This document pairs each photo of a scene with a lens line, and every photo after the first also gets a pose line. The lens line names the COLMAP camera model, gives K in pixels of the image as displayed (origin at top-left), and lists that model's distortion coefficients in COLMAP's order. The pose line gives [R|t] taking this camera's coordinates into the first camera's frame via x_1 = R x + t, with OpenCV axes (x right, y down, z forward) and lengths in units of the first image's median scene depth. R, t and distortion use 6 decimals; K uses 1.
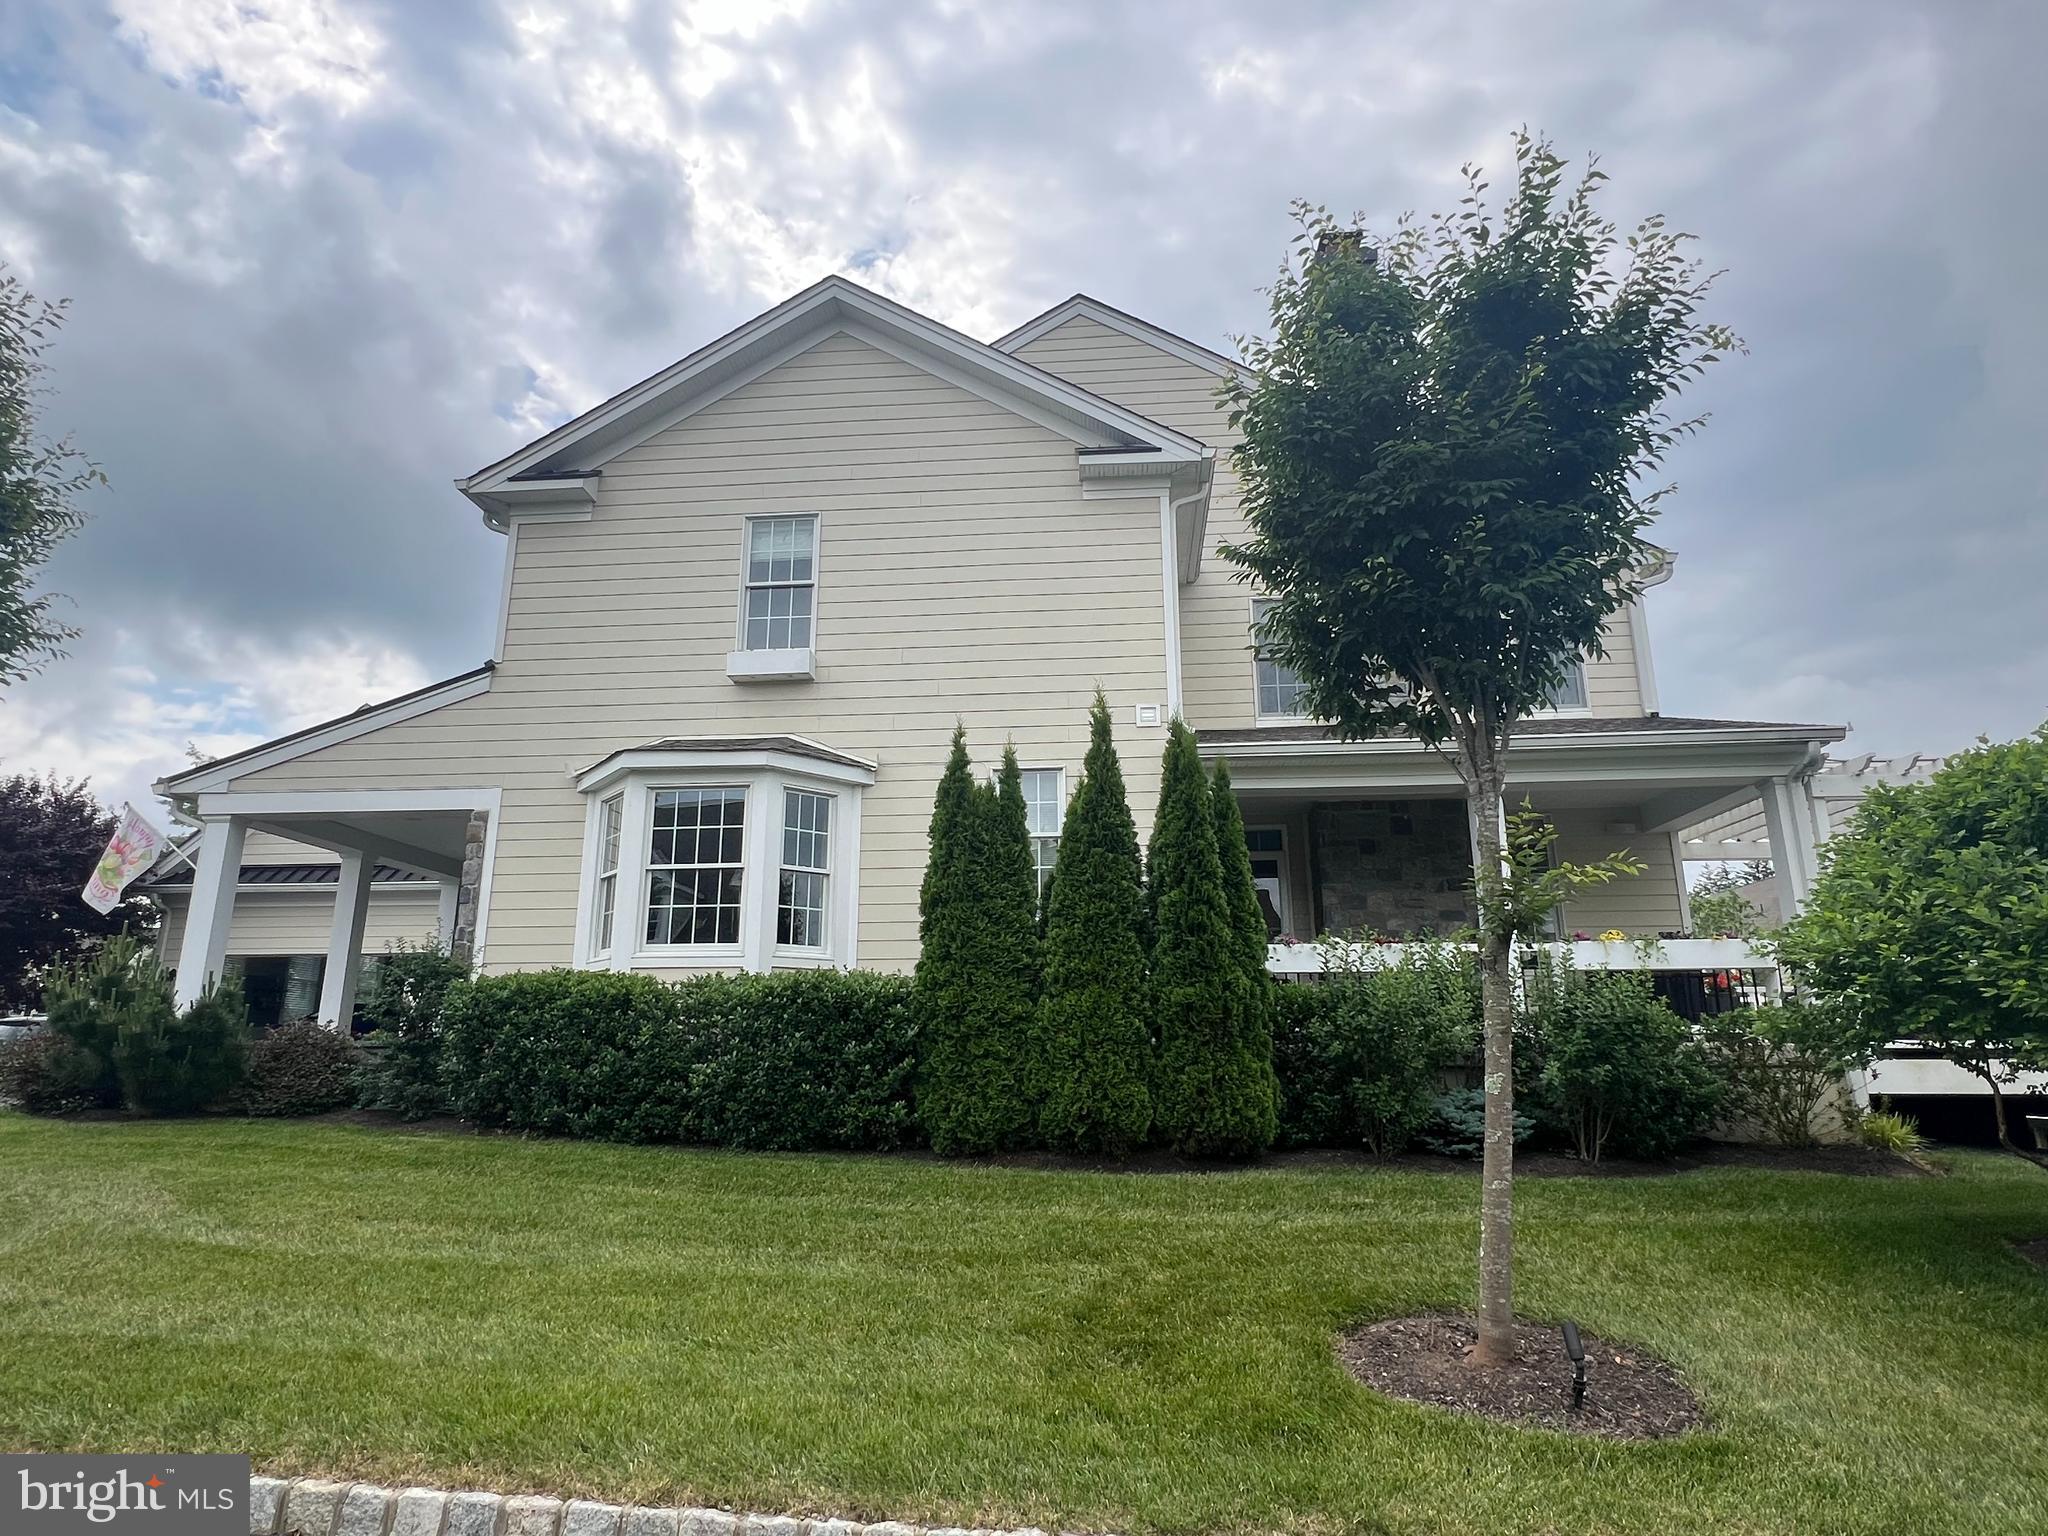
lens RADIAL K [[1139.5, 0, 1024.0], [0, 1139.5, 768.0], [0, 0, 1]] dist [0.000402, 0.000115]
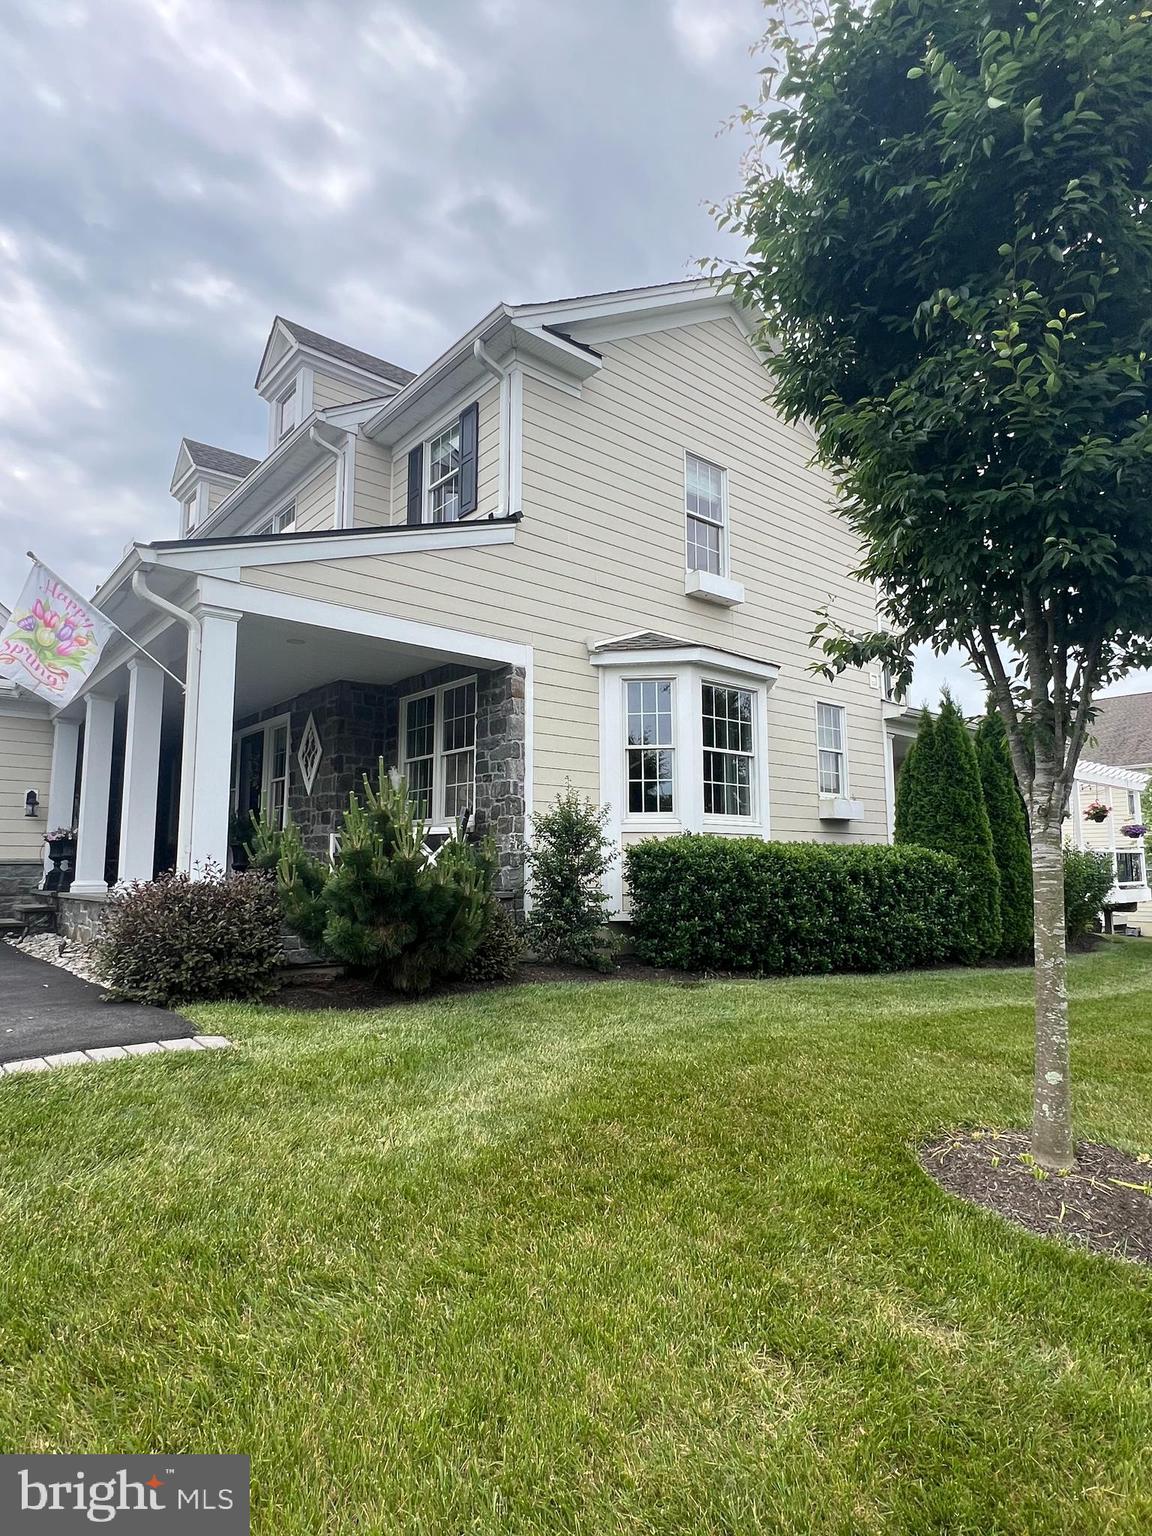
lens RADIAL K [[854.7, 0, 576.0], [0, 854.7, 768.0], [0, 0, 1]] dist [0.000402, 0.000115]
pose [[0.703769, 0.084055, 0.705439, -0.937303], [-0.178949, 0.981933, 0.061526, 0.068510], [-0.687522, -0.169538, 0.706095, 0.410304]]
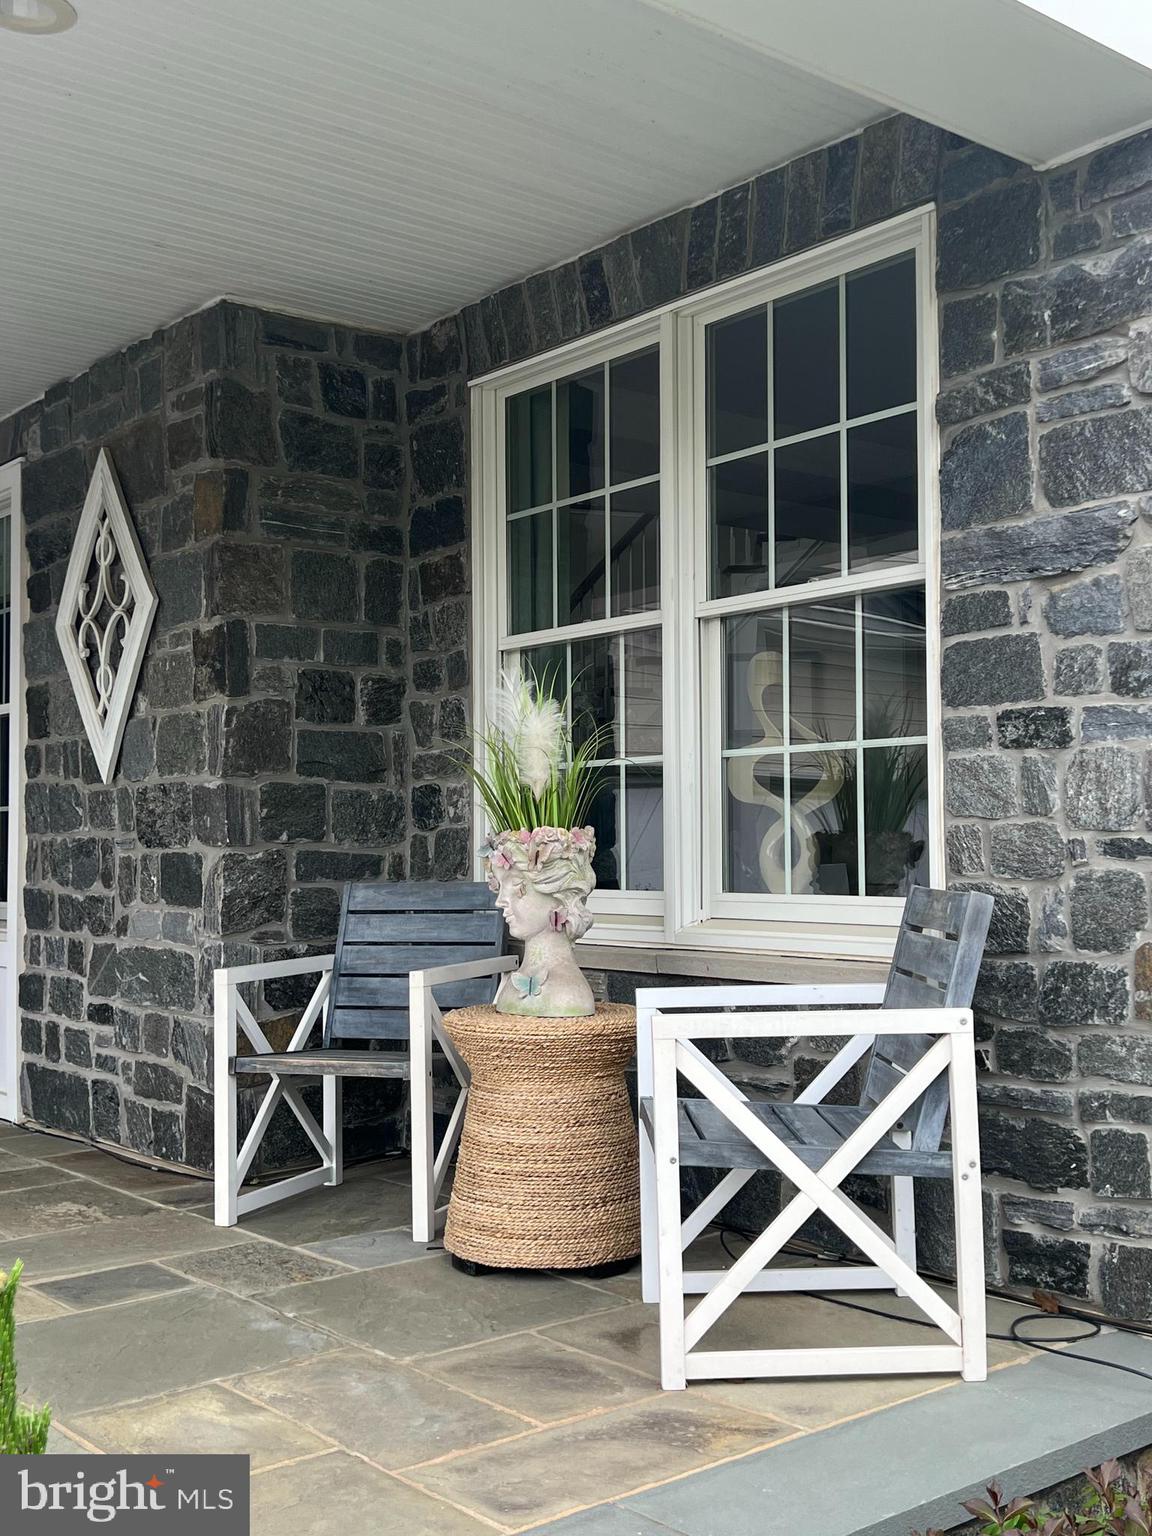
lens RADIAL K [[1643.9, 0, 576.0], [0, 1643.9, 768.0], [0, 0, 1]] dist [0.063098, 0.001327]
pose [[0.711291, 0.025781, 0.702425, -0.711133], [-0.168639, 0.976399, 0.134931, 0.120085], [-0.682368, -0.214431, 0.698851, 0.855820]]
